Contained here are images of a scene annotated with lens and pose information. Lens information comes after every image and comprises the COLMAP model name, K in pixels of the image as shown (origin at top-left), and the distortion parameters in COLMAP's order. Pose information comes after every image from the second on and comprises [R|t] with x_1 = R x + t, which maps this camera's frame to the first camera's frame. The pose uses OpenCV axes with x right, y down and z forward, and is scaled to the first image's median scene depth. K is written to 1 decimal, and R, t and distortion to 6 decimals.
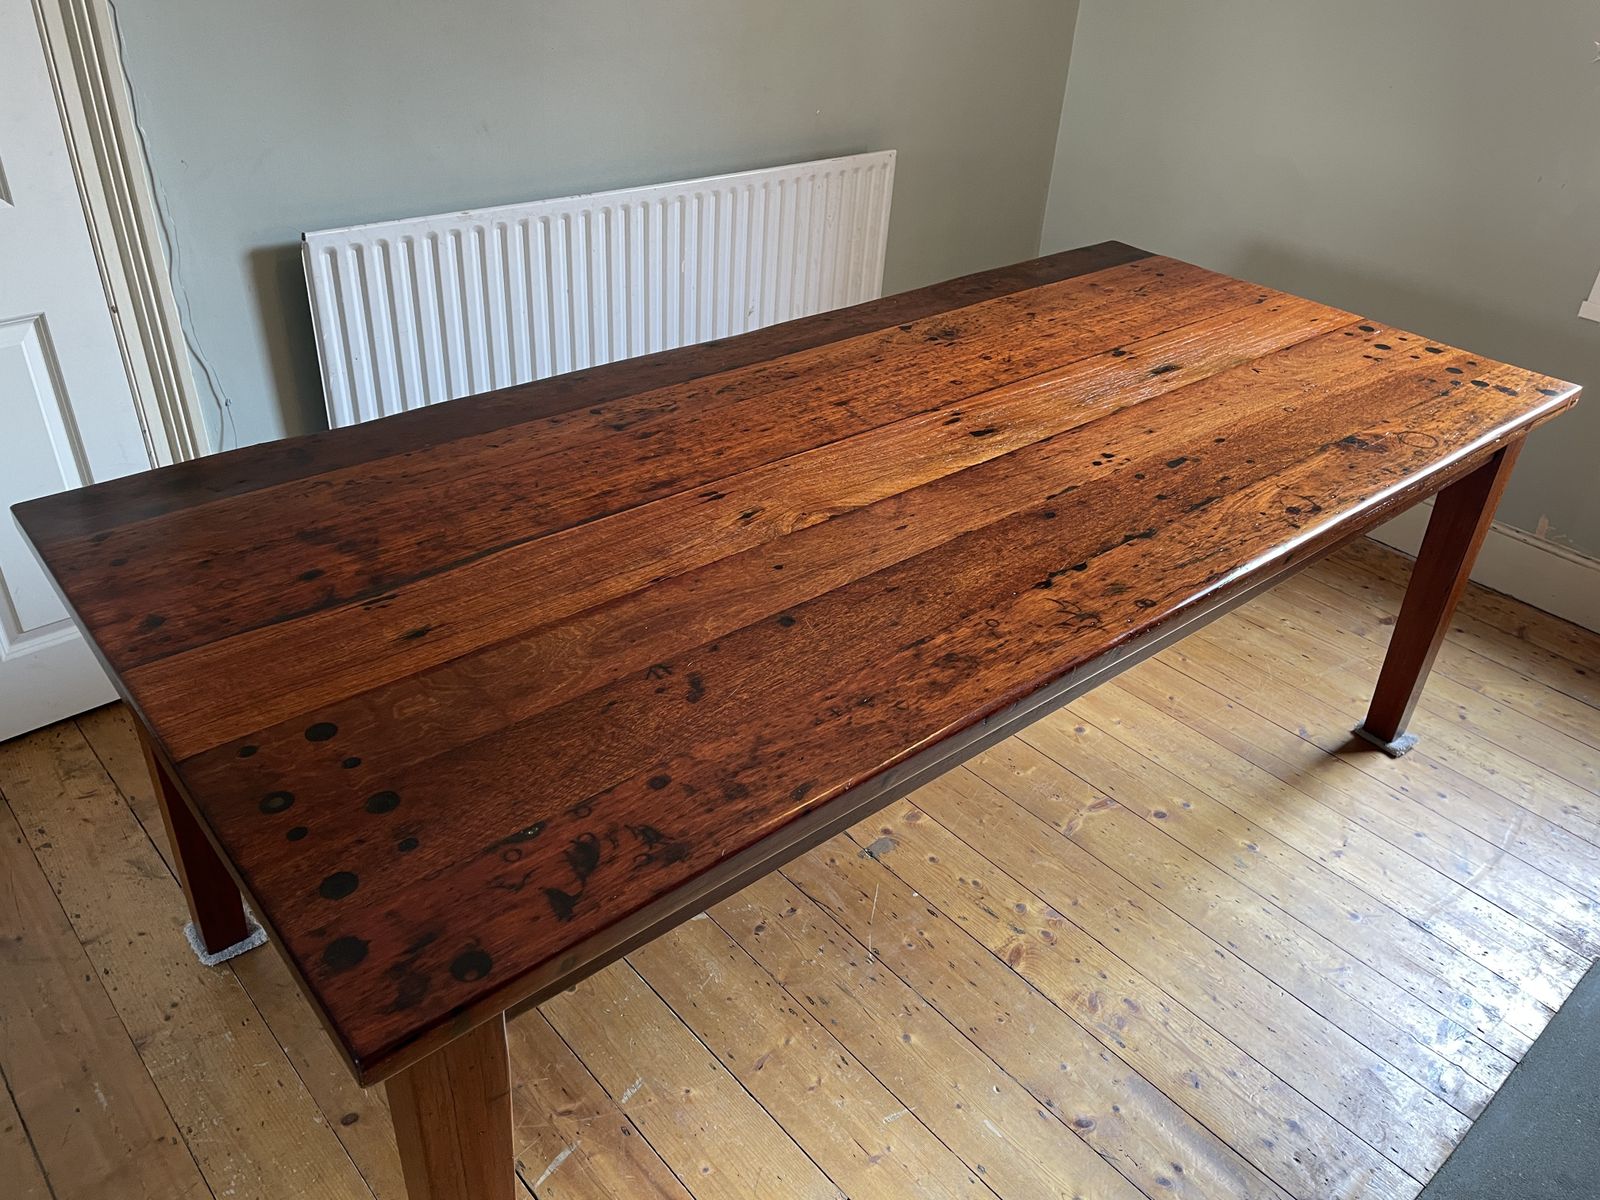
lens RADIAL K [[1213.1, 0, 807.9], [0, 1213.1, 589.7], [0, 0, 1]] dist [0.090849, -0.122383]
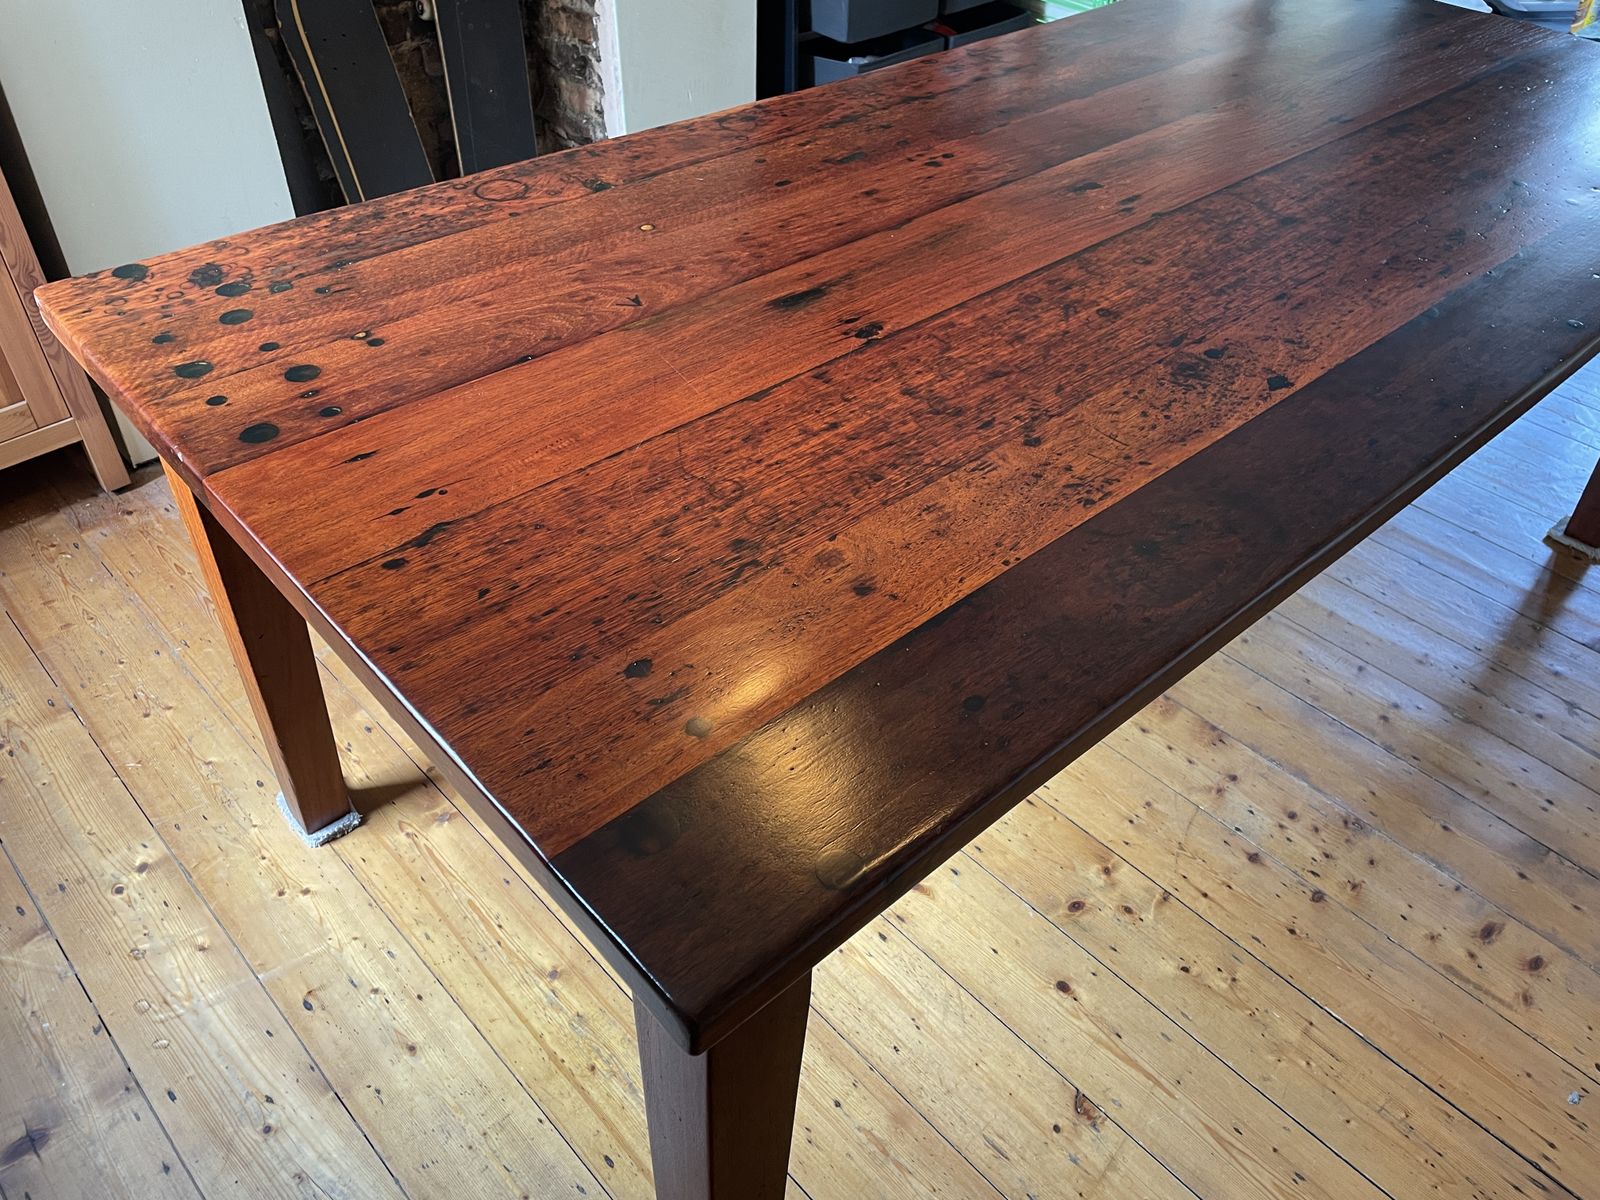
lens RADIAL K [[1213.1, 0, 798.9], [0, 1213.1, 565.6], [0, 0, 1]] dist [0.090849, -0.122383]
pose [[-0.995417, -0.057106, -0.076705, 0.395974], [-0.090473, 0.302575, 0.948822, -0.831050], [-0.030974, 0.951413, -0.306355, 1.561523]]
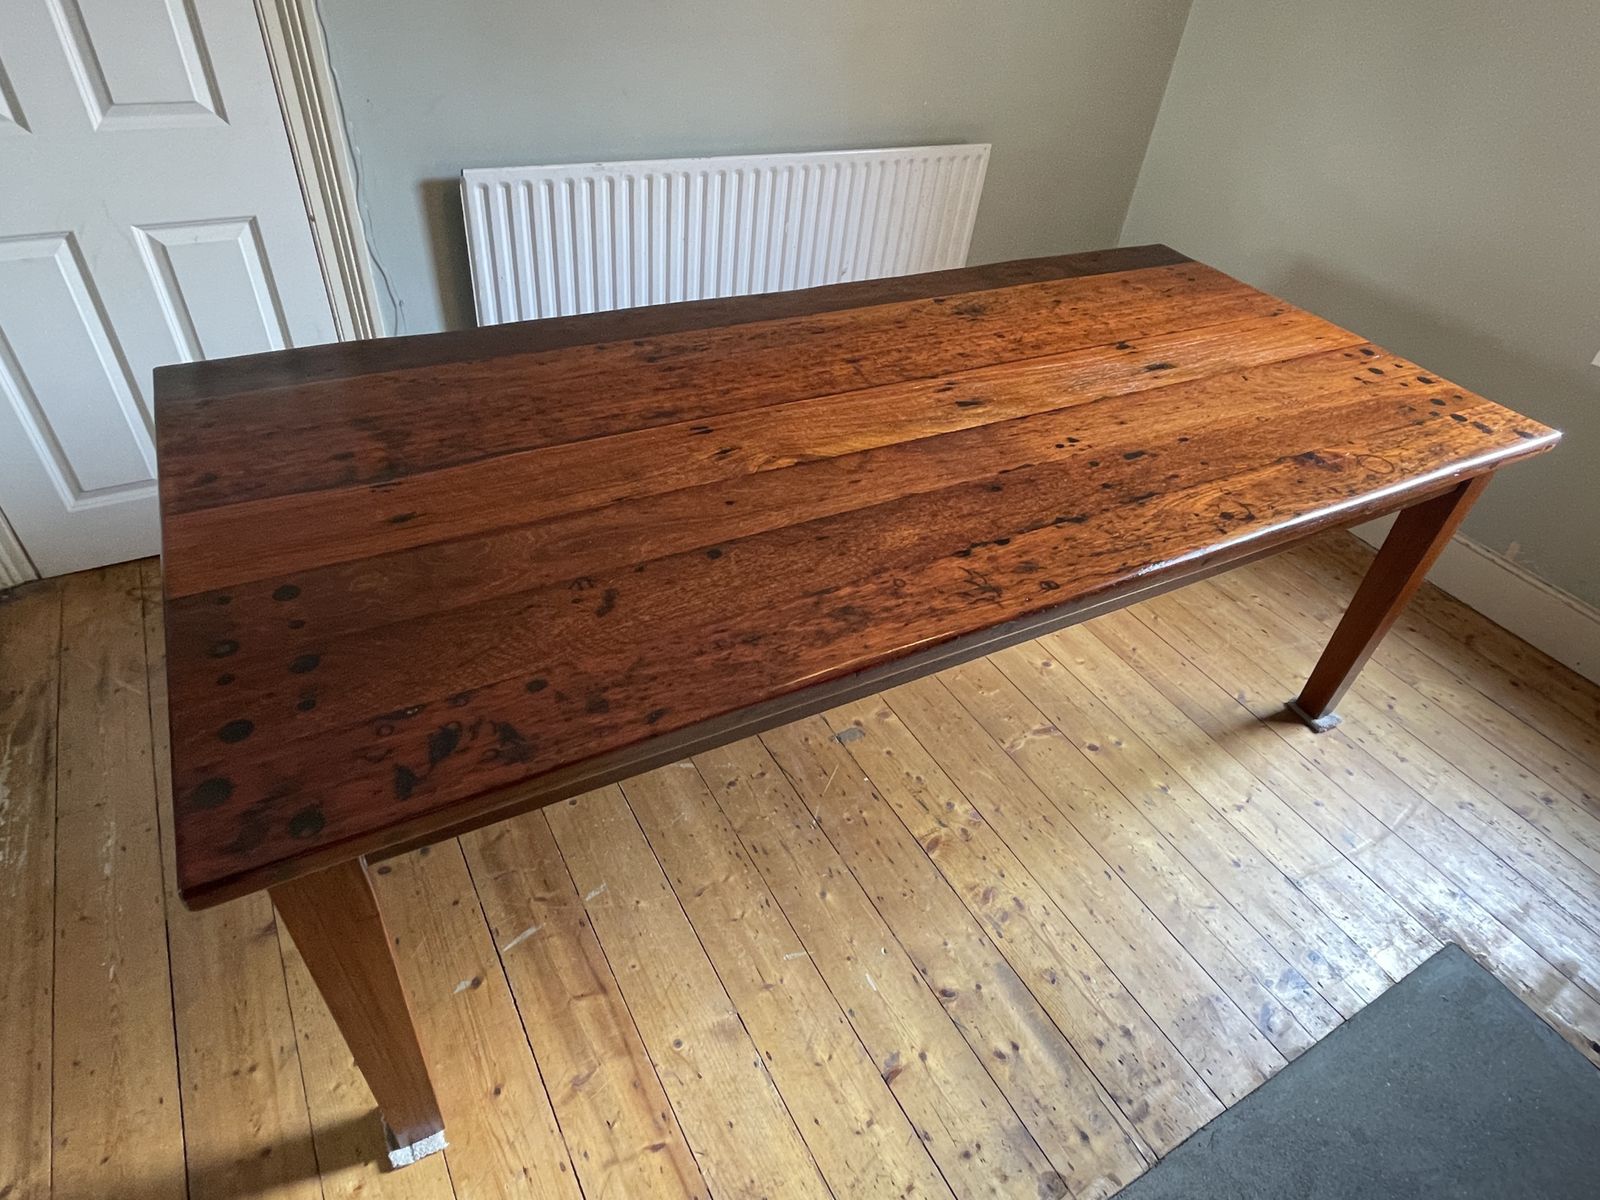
lens RADIAL K [[913.6, 0, 799.1], [0, 913.6, 595.6], [0, 0, 1]] dist [-0.004910, -0.000054]
pose [[0.977316, 0.158322, -0.140666, 0.146434], [-0.140538, 0.981702, 0.128493, -0.044447], [0.158435, -0.105810, 0.981684, 0.139690]]
